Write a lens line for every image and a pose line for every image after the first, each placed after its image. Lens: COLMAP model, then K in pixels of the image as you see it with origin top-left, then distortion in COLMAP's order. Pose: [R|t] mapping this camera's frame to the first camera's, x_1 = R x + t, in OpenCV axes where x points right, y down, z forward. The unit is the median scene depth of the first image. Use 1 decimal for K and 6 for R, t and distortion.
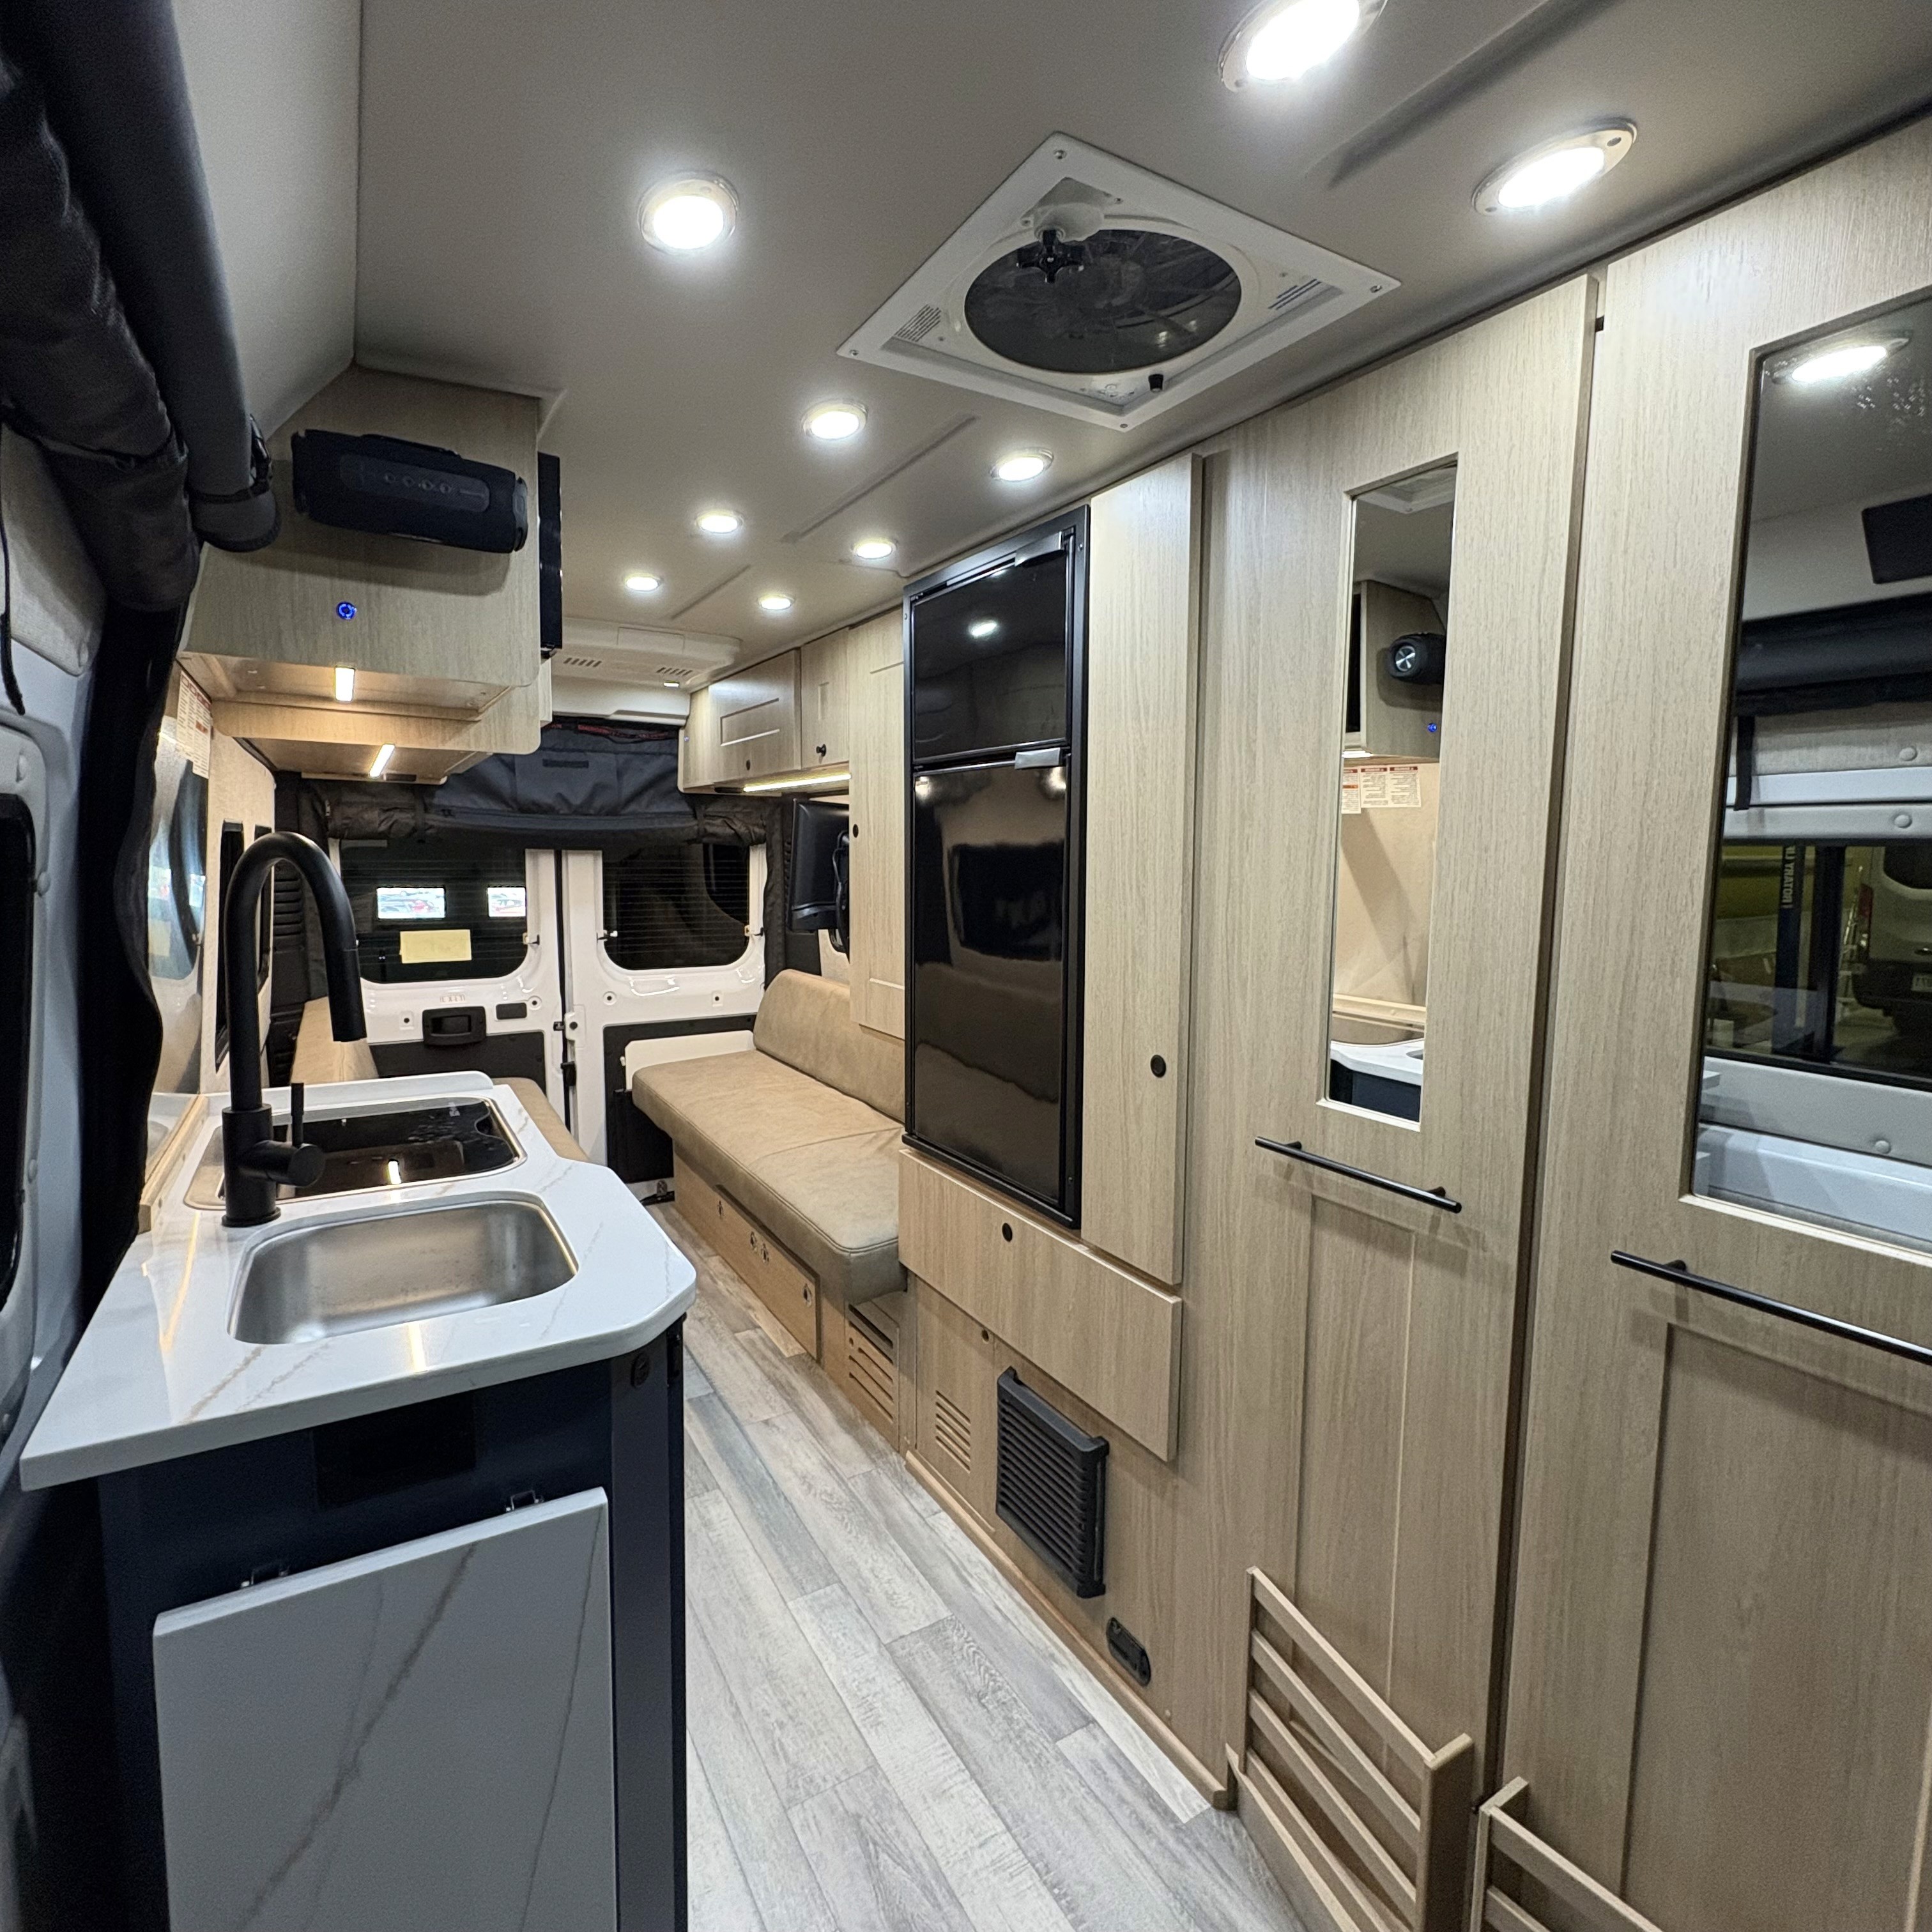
lens RADIAL K [[1027.3, 0, 968.6], [0, 1027.3, 956.1], [0, 0, 1]] dist [-0.005026, 0.000858]
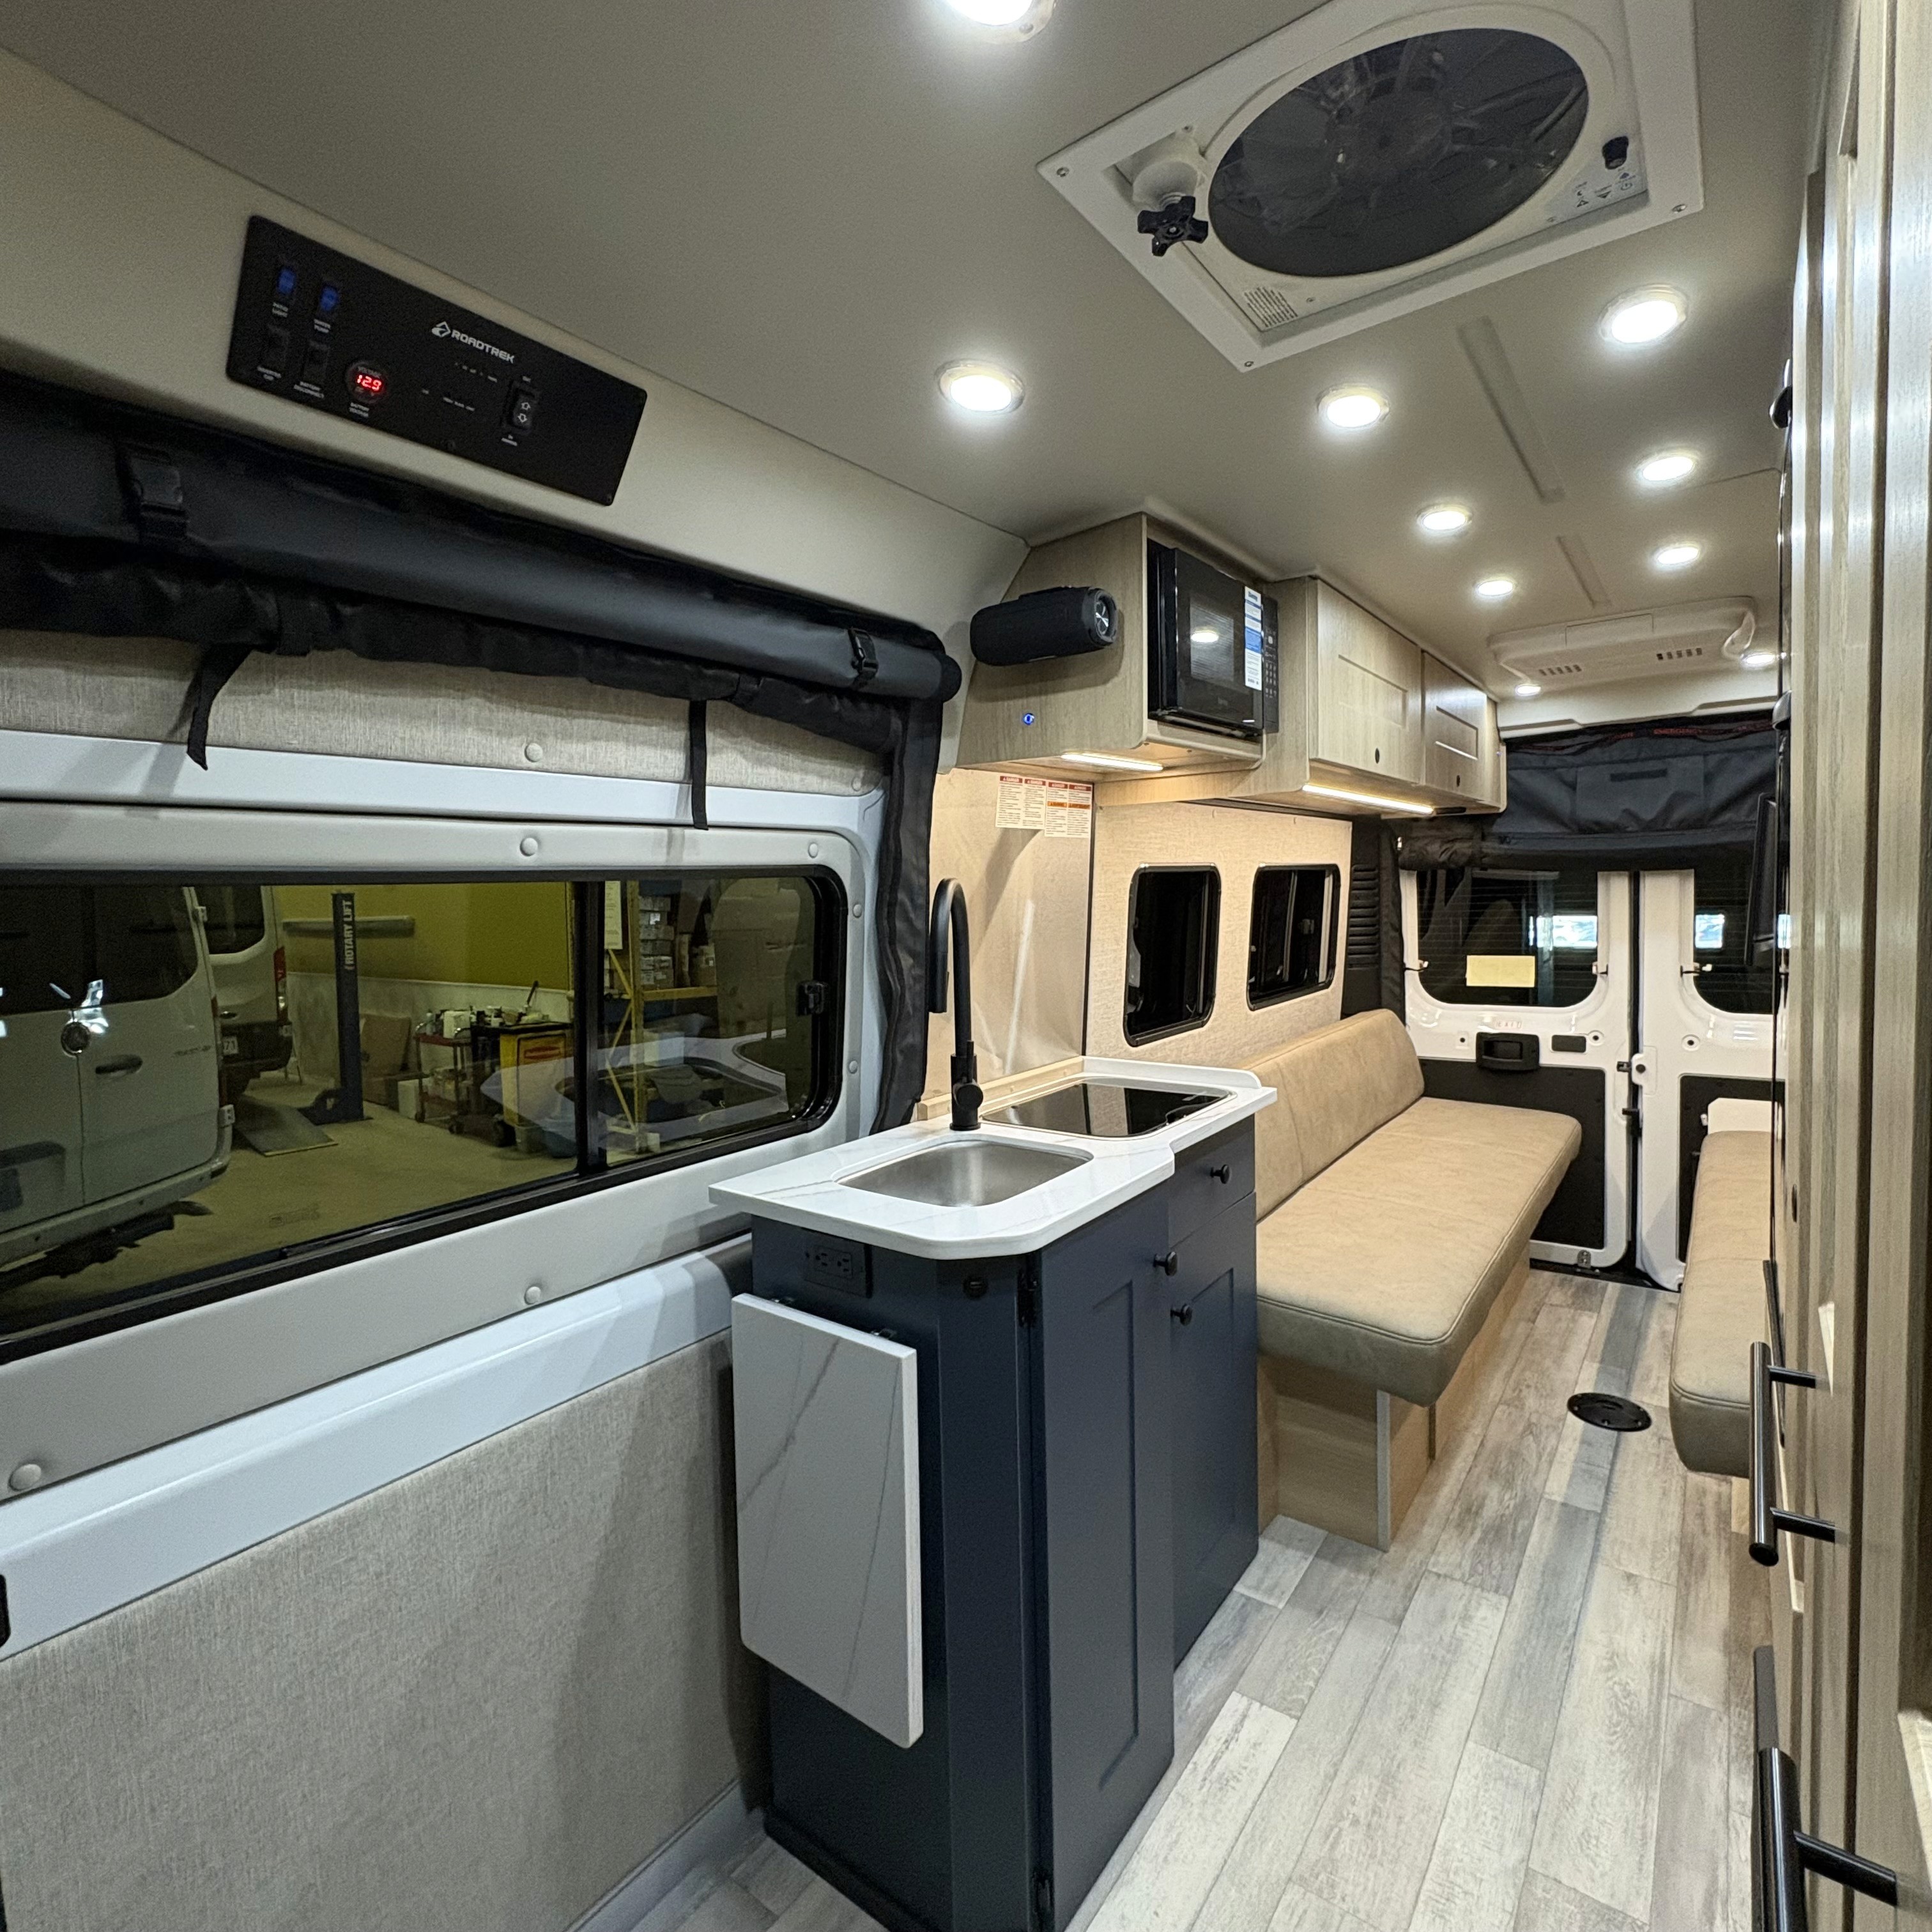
lens RADIAL K [[1027.3, 0, 968.1], [0, 1027.3, 957.4], [0, 0, 1]] dist [-0.005026, 0.000858]
pose [[0.365857, 0.036355, -0.929961, 0.236816], [-0.059873, 0.998086, 0.015464, -0.007532], [0.928743, 0.050022, 0.367333, 0.138740]]
